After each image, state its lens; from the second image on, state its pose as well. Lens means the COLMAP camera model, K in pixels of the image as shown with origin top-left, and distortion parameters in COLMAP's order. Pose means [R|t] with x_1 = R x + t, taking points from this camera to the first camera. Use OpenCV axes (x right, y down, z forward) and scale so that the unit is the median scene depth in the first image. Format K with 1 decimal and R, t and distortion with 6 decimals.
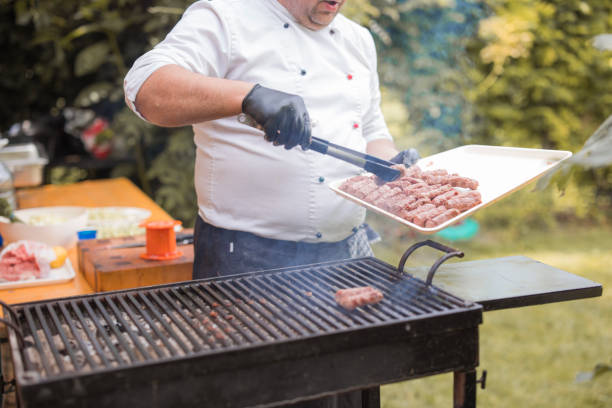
lens RADIAL K [[891.5, 0, 300.3], [0, 891.5, 200.5], [0, 0, 1]] dist [-0.053139, 0.000000]
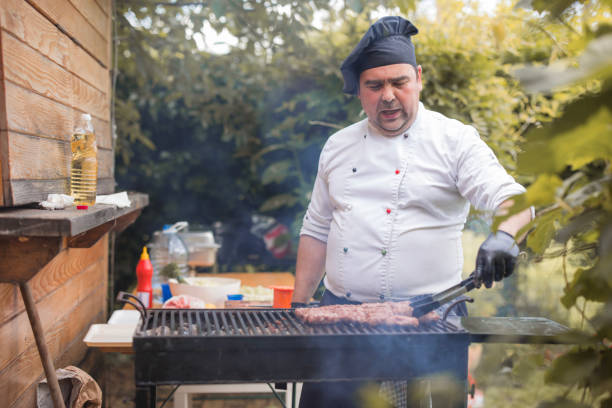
lens RADIAL K [[891.5, 0, 303.8], [0, 891.5, 203.0], [0, 0, 1]] dist [-0.053139, 0.000000]
pose [[0.969025, 0.052762, -0.241261, 0.119435], [-0.088838, 0.985989, -0.141188, 0.060583], [0.230431, 0.158248, 0.960135, -0.162340]]
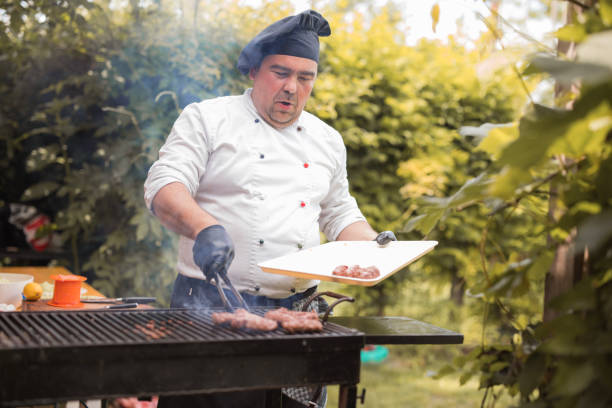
lens RADIAL K [[891.5, 0, 300.8], [0, 891.5, 206.5], [0, 0, 1]] dist [-0.053139, 0.000000]
pose [[0.993628, 0.082152, 0.077161, 0.000850], [-0.069309, 0.985248, -0.156471, 0.063160], [-0.088877, 0.150126, 0.984664, -0.116553]]
